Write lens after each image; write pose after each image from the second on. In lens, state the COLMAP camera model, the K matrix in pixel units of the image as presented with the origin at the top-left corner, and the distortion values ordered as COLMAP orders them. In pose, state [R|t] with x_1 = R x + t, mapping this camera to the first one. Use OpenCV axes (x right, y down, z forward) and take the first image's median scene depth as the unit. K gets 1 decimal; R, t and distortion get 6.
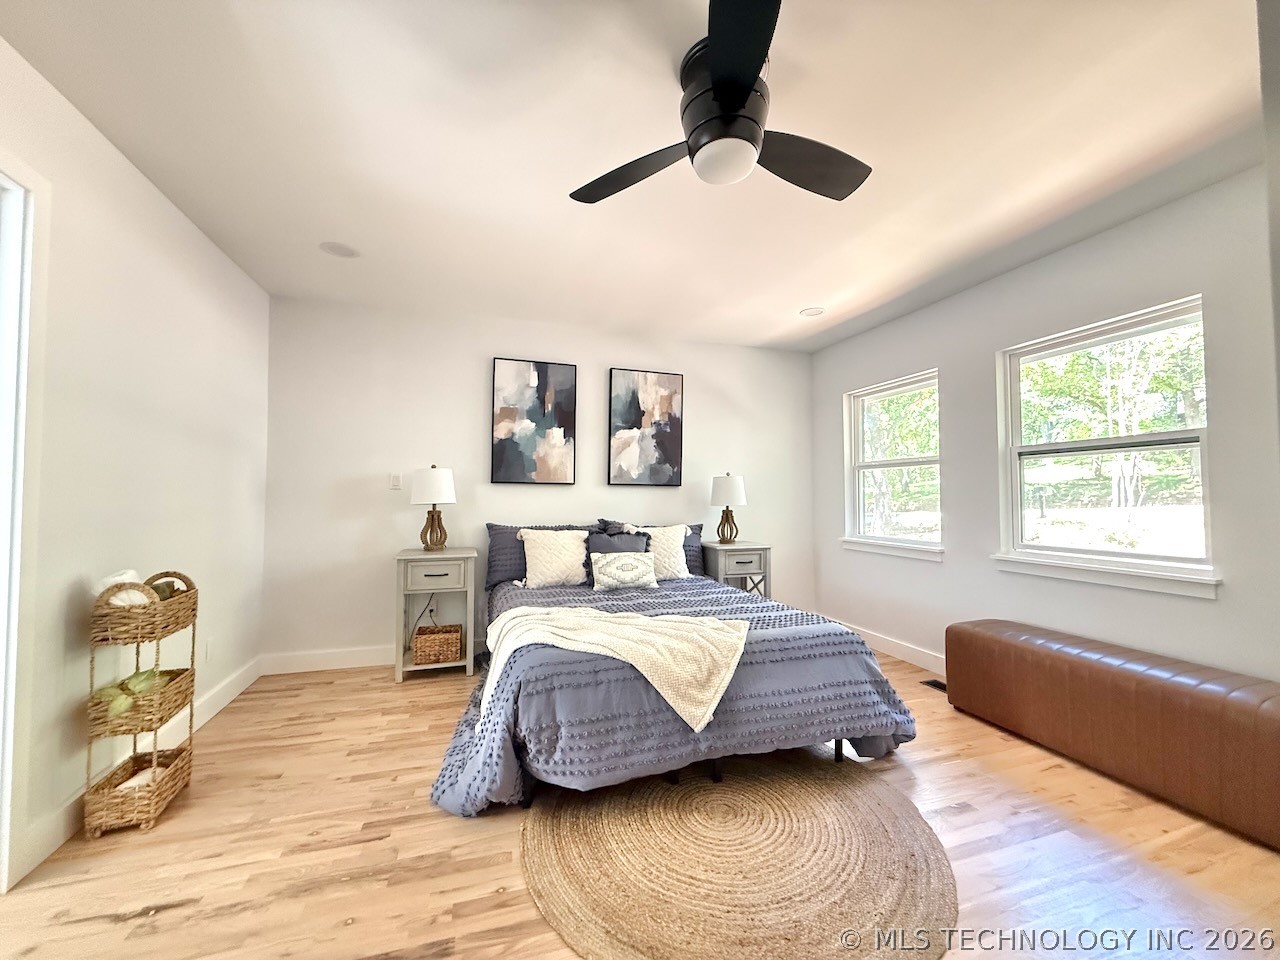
lens RADIAL K [[504.0, 0, 625.2], [0, 504.0, 477.4], [0, 0, 1]] dist [0.016658, -0.000063]
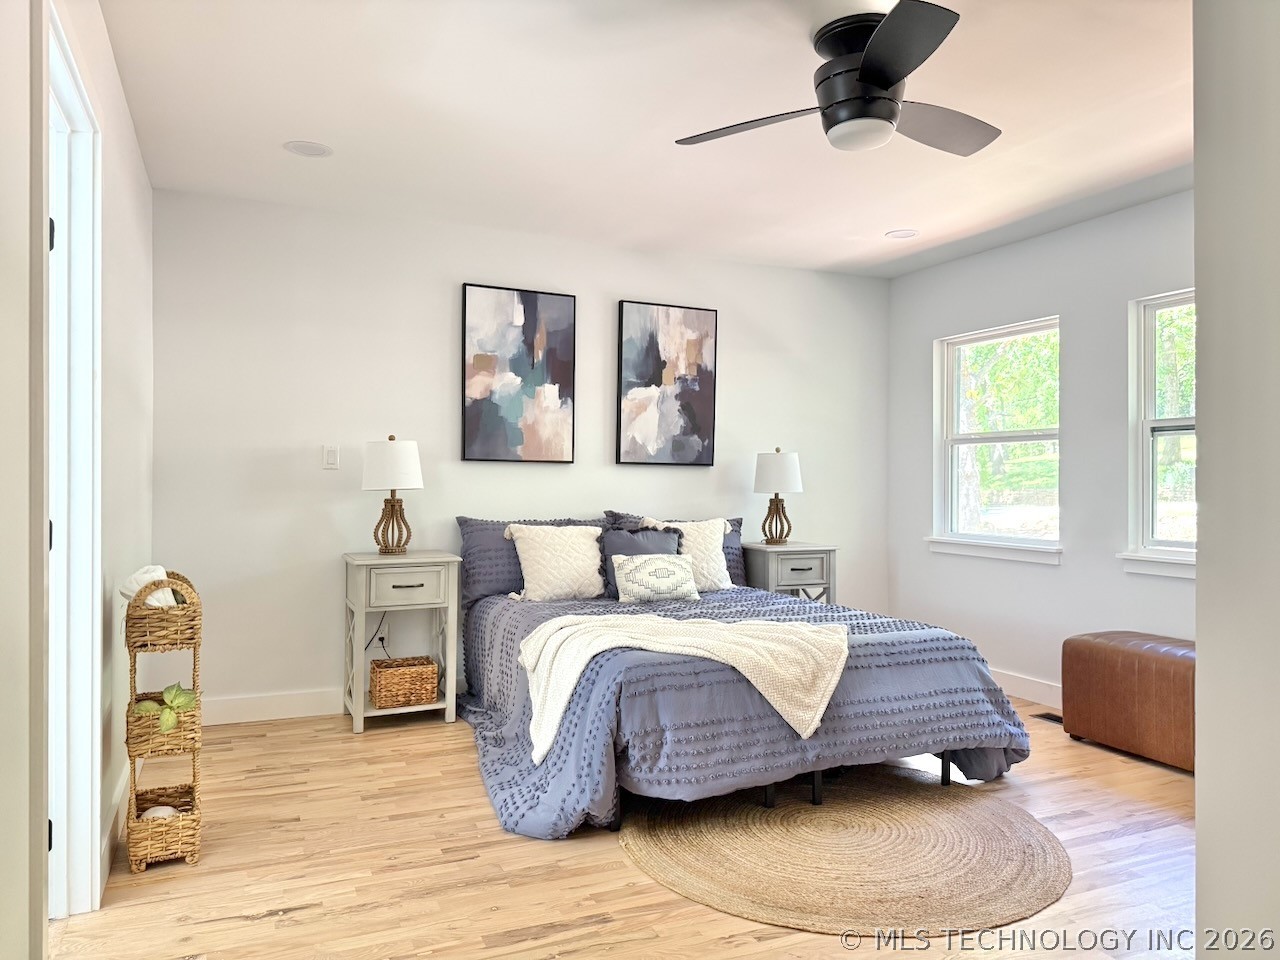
lens RADIAL K [[877.4, 0, 620.6], [0, 877.4, 475.0], [0, 0, 1]] dist [0.158936, -0.203067]
pose [[0.993592, 0.003505, 0.112970, -0.298987], [-0.007188, 0.999455, 0.032204, -0.017115], [-0.112796, -0.032809, 0.993076, -0.437821]]
